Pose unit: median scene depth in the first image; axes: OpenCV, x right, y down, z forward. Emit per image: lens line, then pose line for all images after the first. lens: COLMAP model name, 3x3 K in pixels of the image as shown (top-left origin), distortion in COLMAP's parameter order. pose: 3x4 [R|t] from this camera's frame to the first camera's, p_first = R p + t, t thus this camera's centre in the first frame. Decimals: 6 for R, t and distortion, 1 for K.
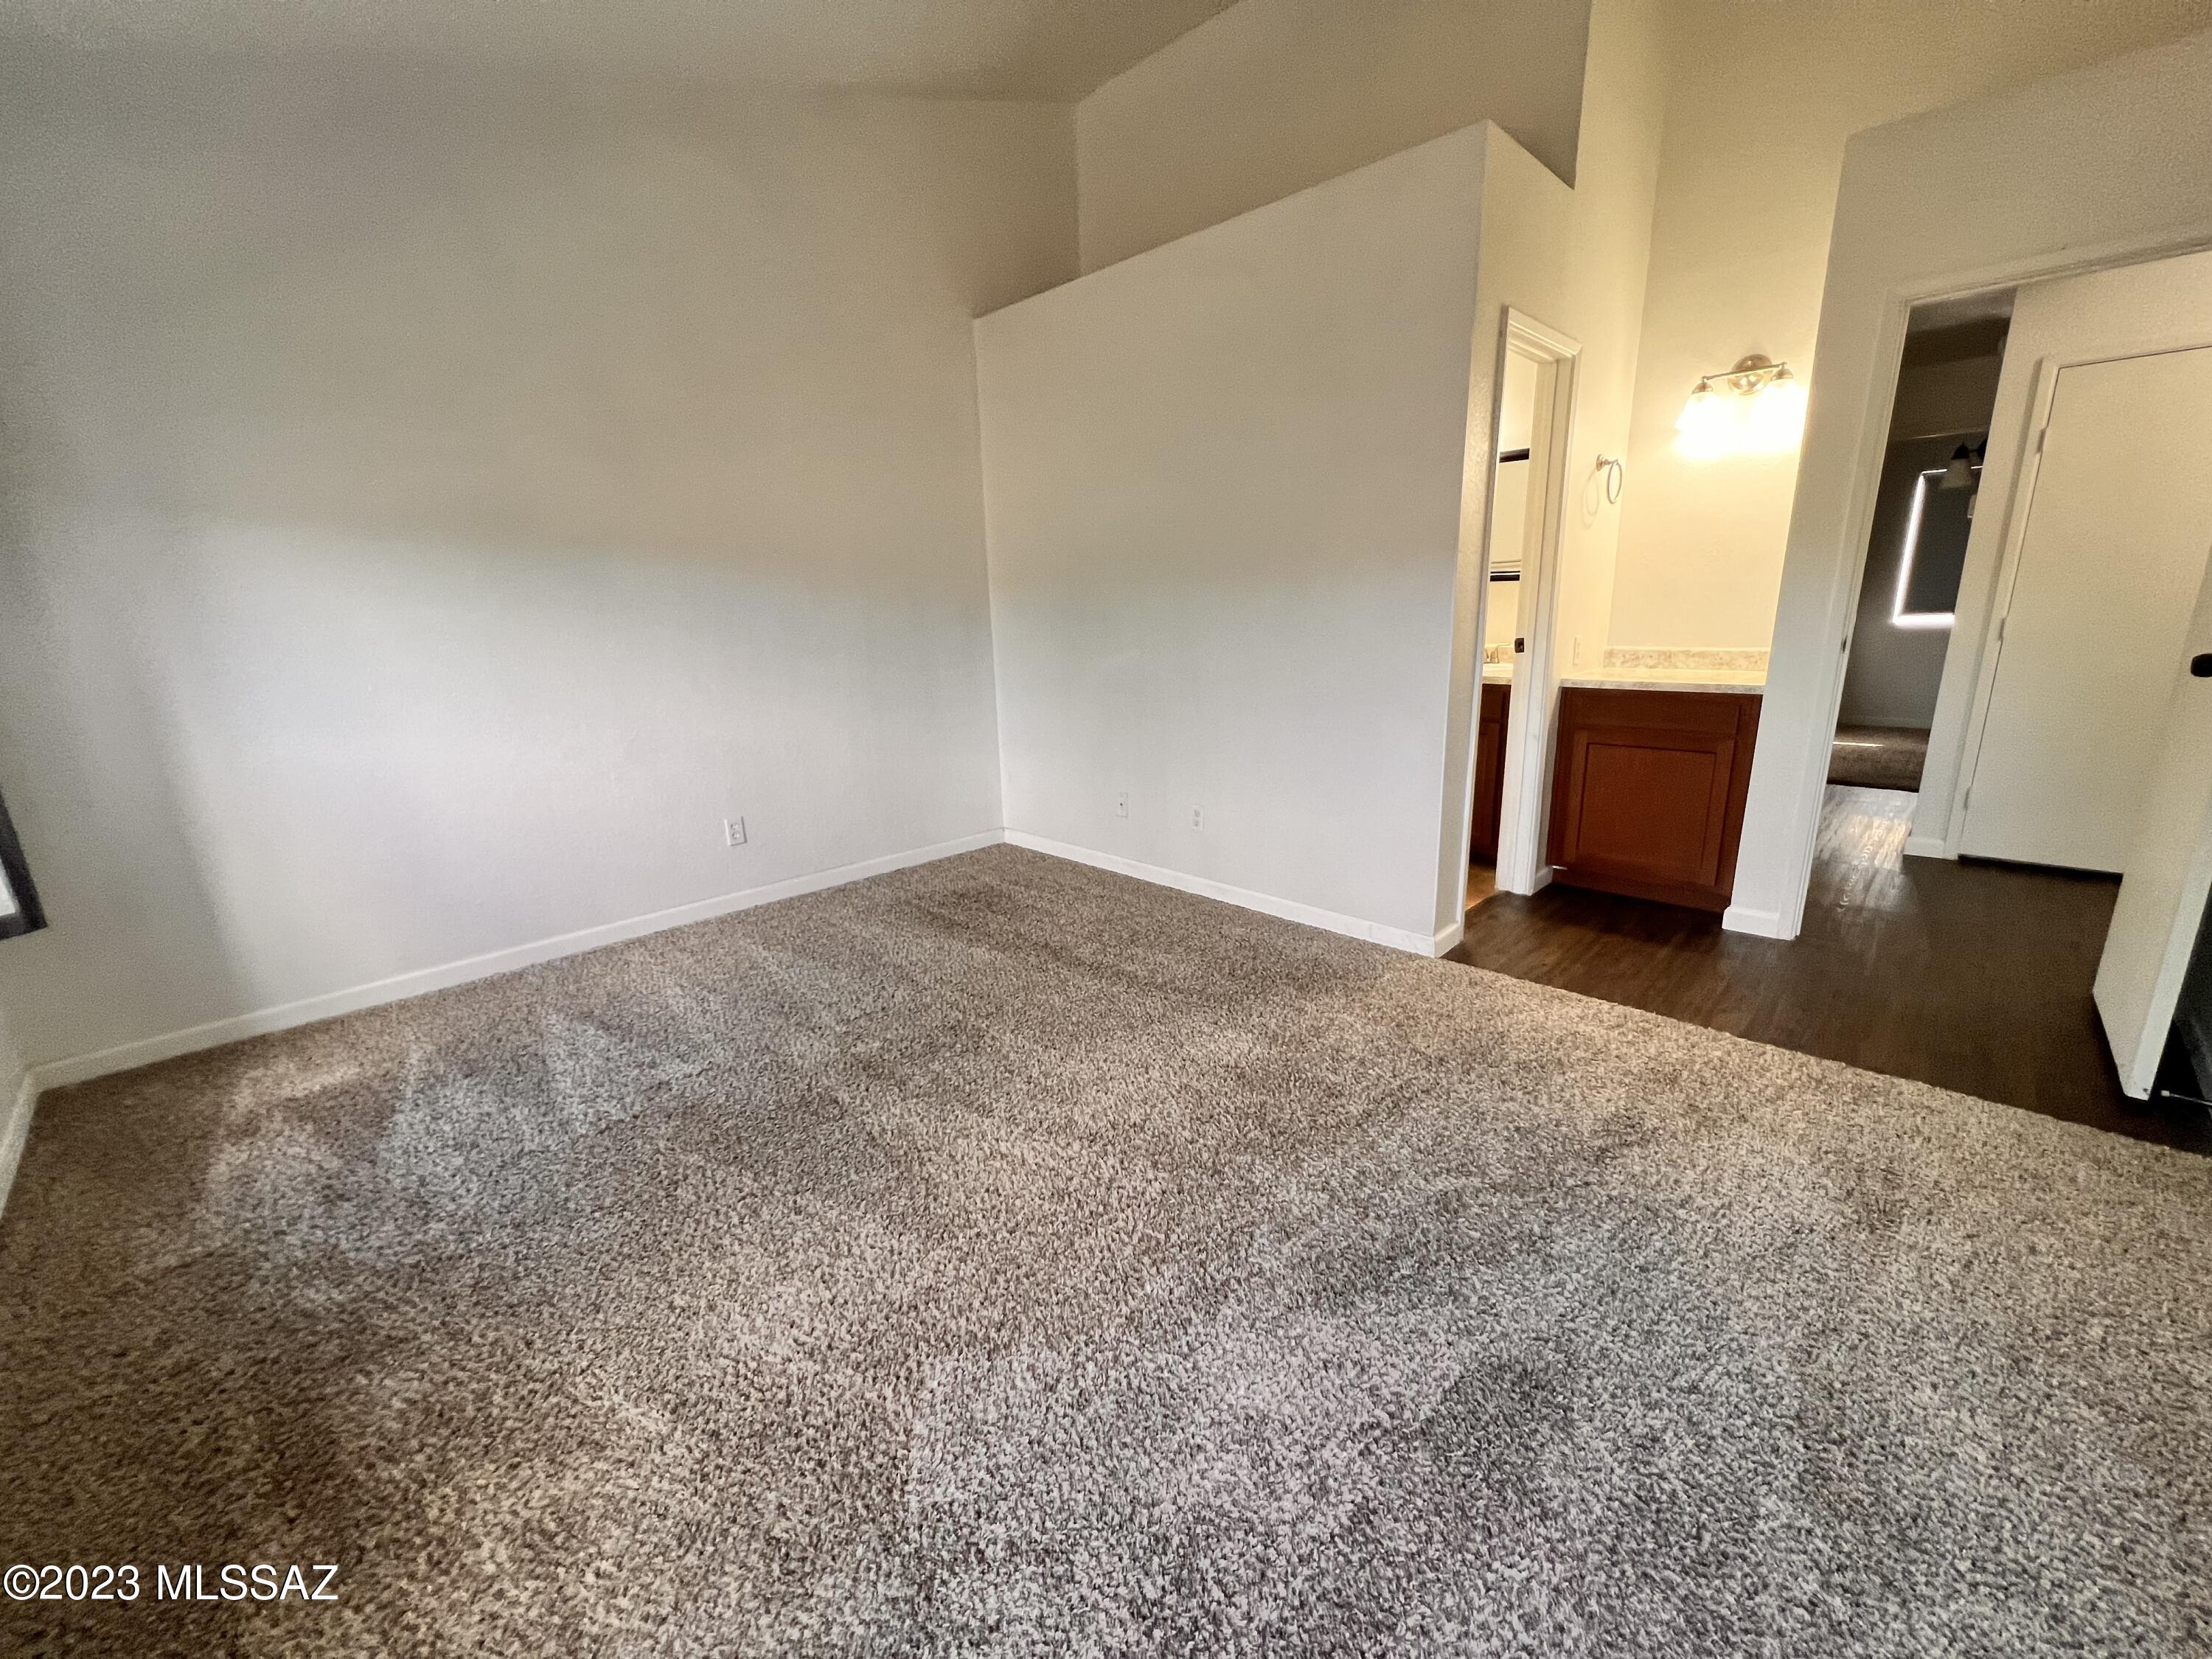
lens RADIAL K [[887.2, 0, 1098.4], [0, 887.2, 827.8], [0, 0, 1]] dist [0.000453, 0.000032]
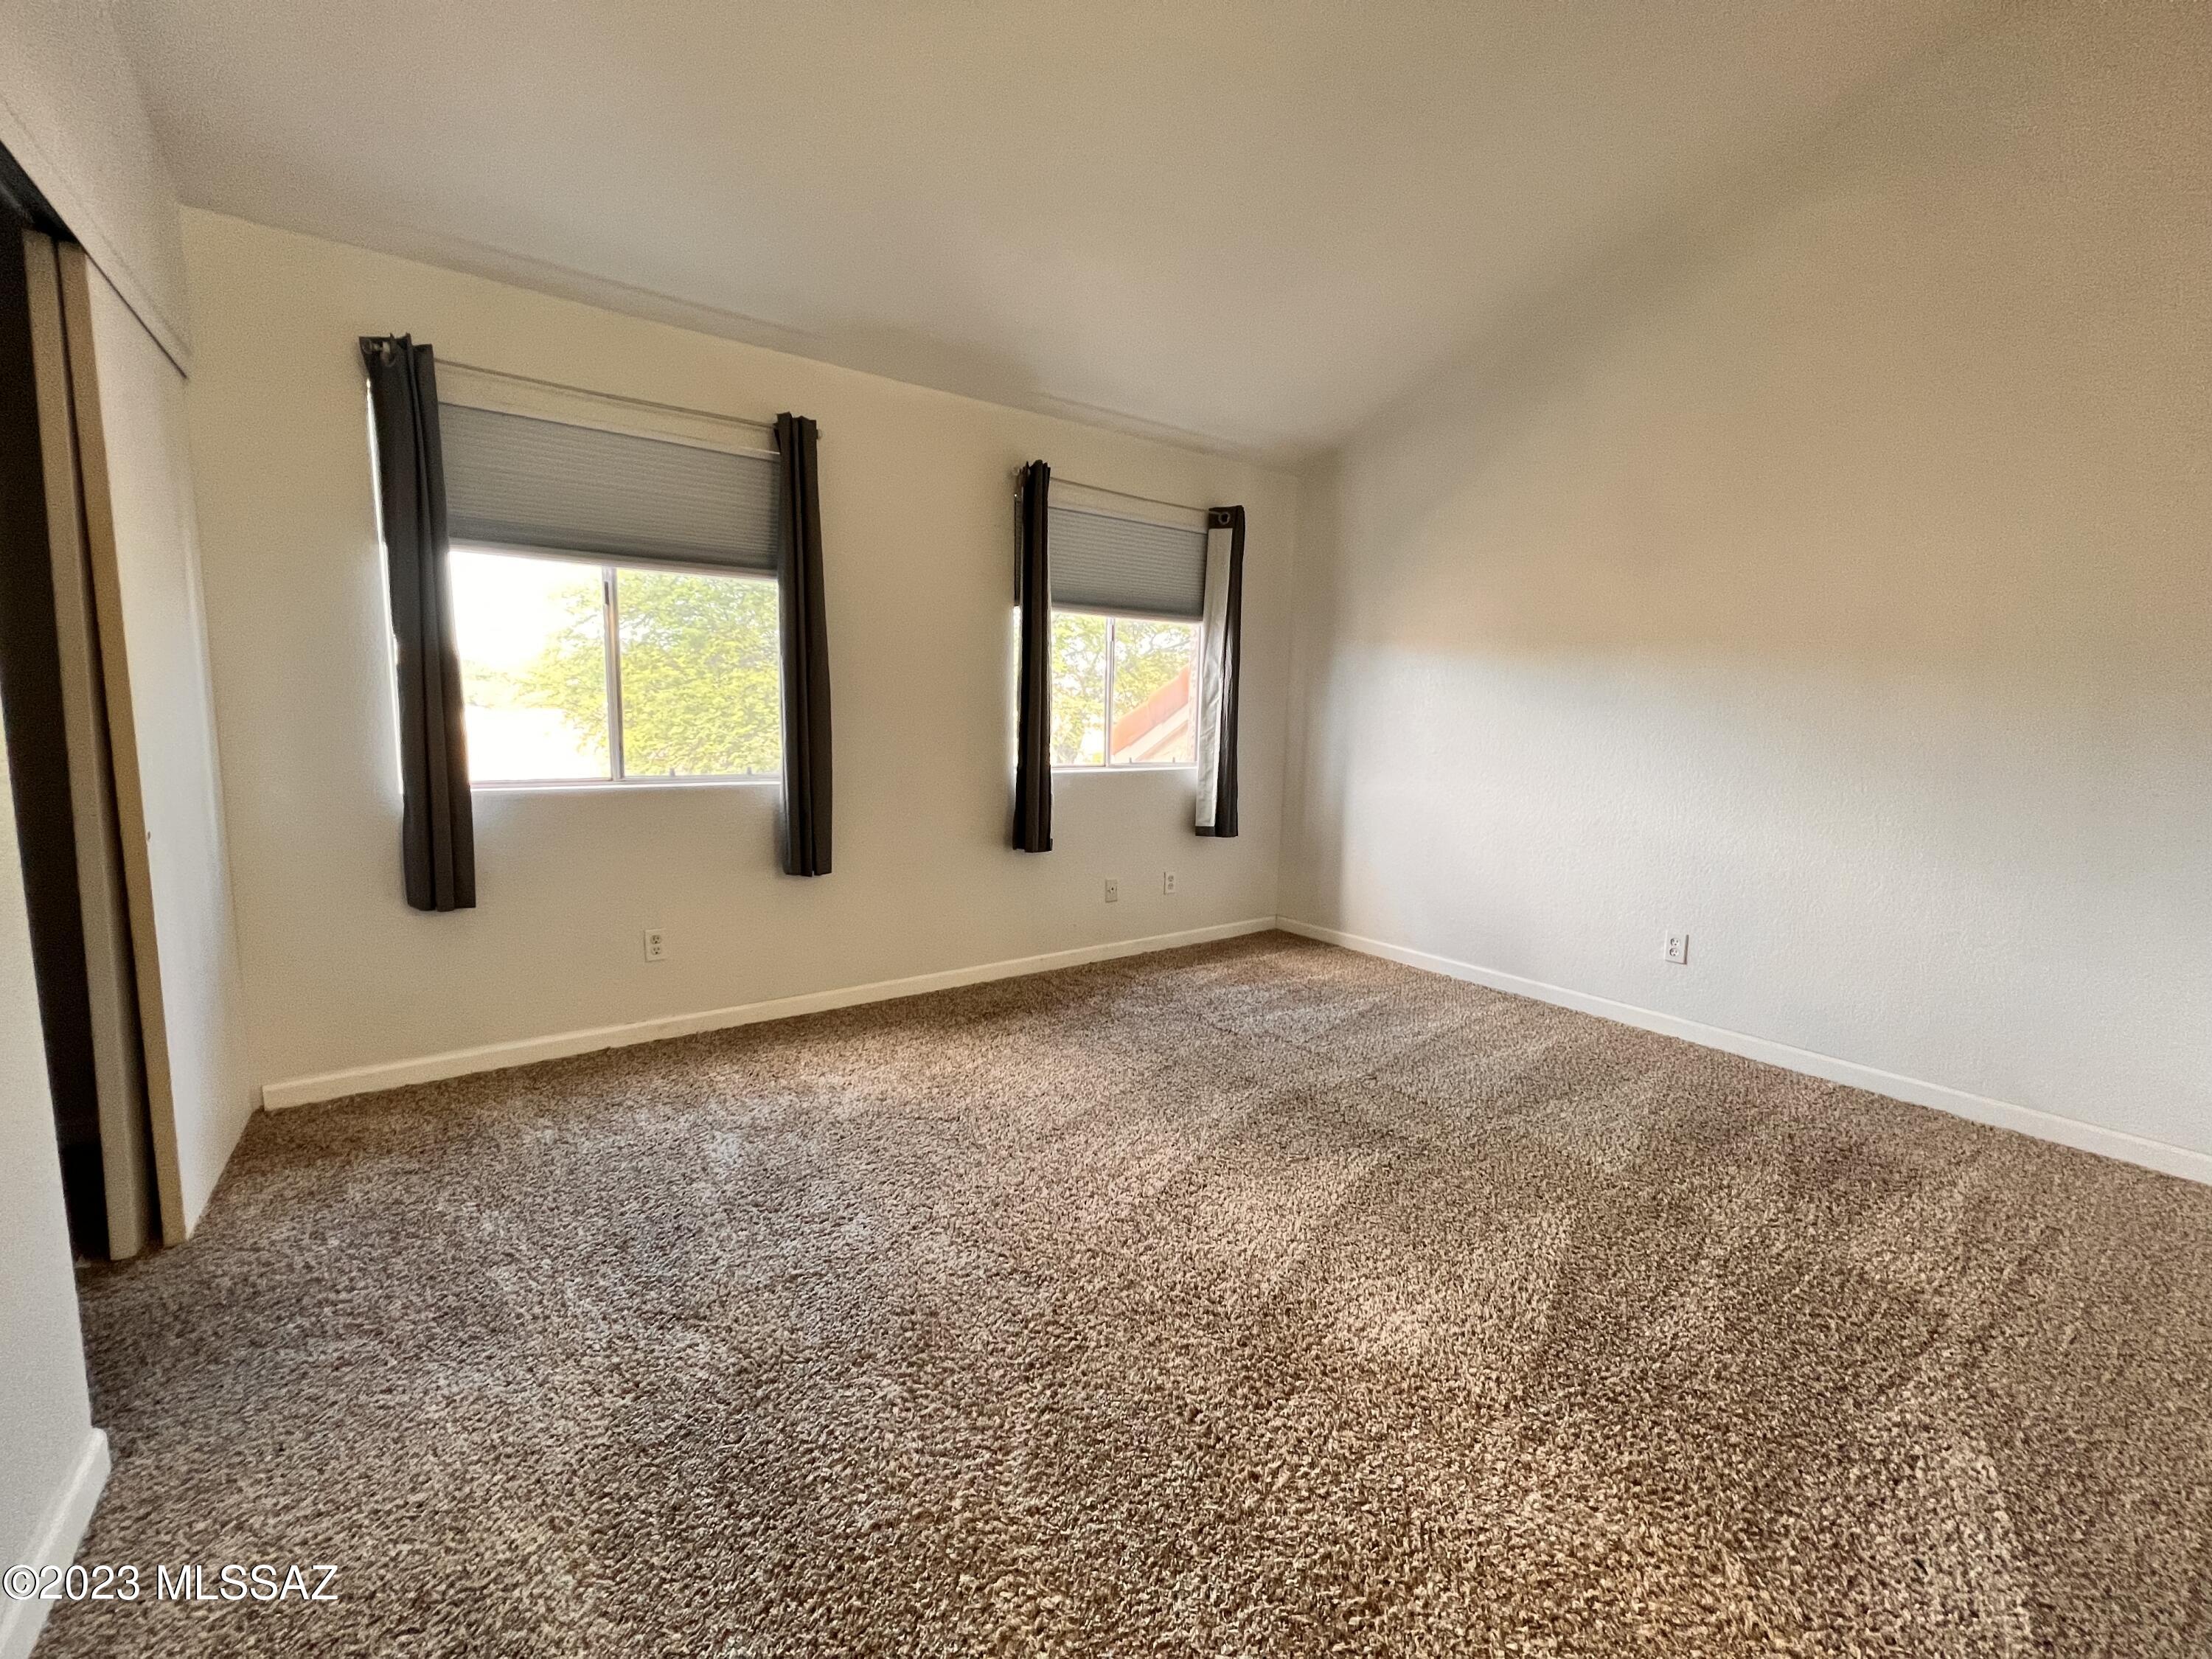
lens RADIAL K [[887.2, 0, 1098.4], [0, 887.2, 827.8], [0, 0, 1]] dist [0.000453, 0.000032]
pose [[-0.155462, 0.153520, -0.975840, 0.713515], [-0.254762, 0.948203, 0.189759, -0.175780], [0.954426, 0.278107, -0.108298, 0.672621]]
